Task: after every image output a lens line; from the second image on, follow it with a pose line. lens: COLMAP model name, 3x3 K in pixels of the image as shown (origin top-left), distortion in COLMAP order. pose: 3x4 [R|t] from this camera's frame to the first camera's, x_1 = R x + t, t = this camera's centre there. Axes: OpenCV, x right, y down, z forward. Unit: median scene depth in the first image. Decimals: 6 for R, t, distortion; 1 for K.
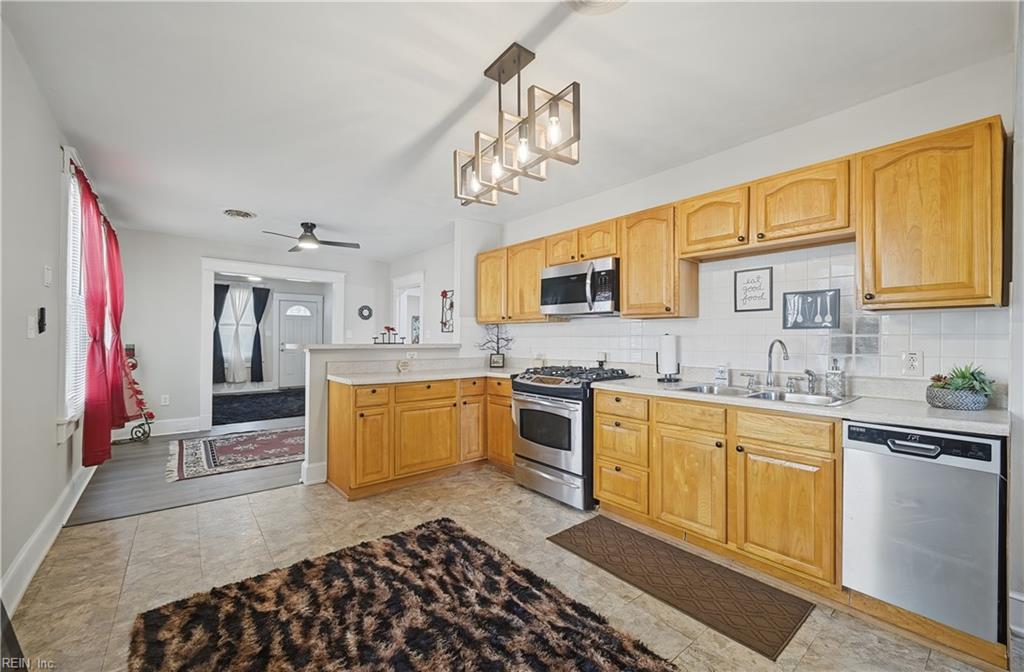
lens RADIAL K [[409.8, 0, 514.2], [0, 409.8, 334.2], [0, 0, 1]] dist [-0.000951, -0.000131]
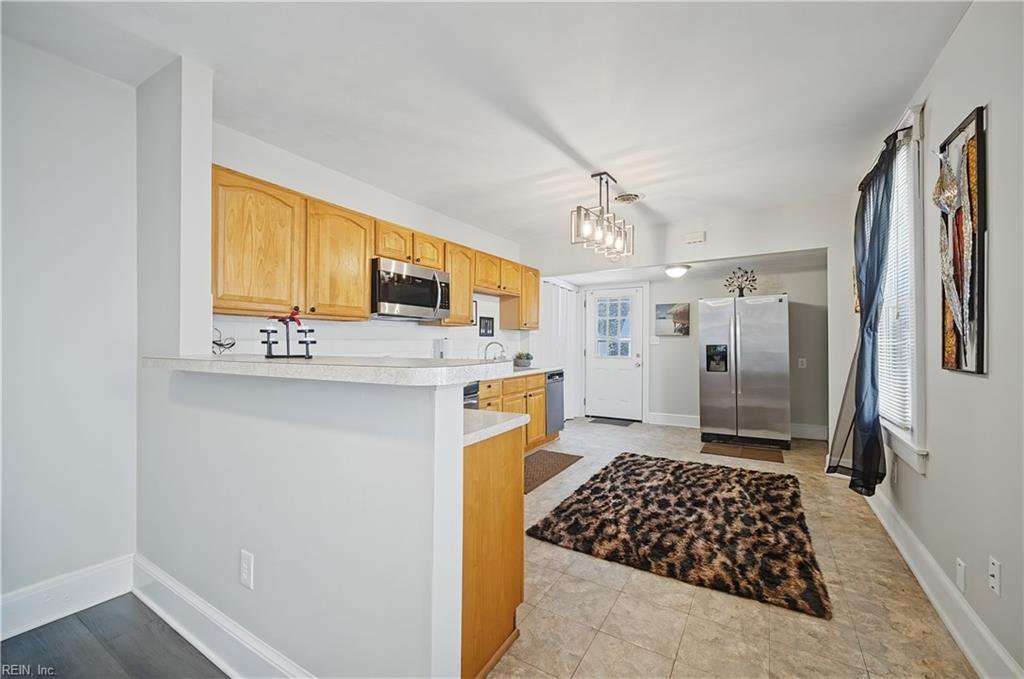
lens RADIAL K [[407.6, 0, 516.4], [0, 407.6, 339.5], [0, 0, 1]] dist [0.000428, 0.010924]
pose [[-0.334786, -0.000118, 0.942294, -1.382828], [-0.011762, 0.999923, -0.004054, 0.009883], [-0.942221, -0.012440, -0.334762, 1.781191]]
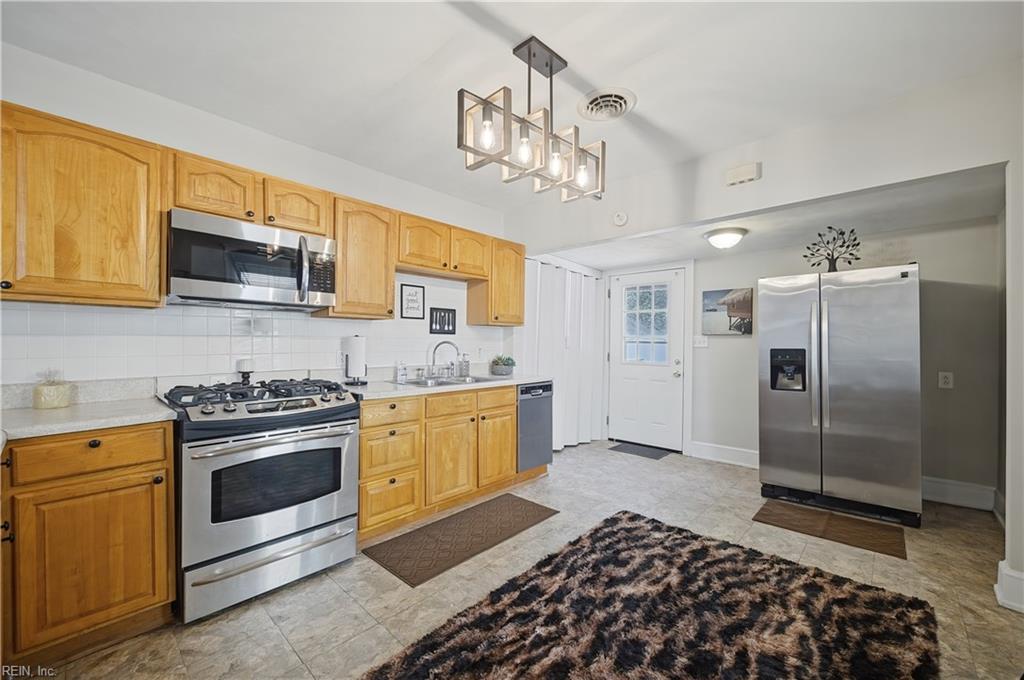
lens RADIAL K [[407.2, 0, 509.8], [0, 407.2, 341.5], [0, 0, 1]] dist [-0.000386, -0.001048]
pose [[-0.135494, -0.005309, 0.990764, -0.899250], [-0.019206, 0.999812, 0.002731, 0.006433], [-0.990592, -0.018659, -0.135571, 1.121989]]
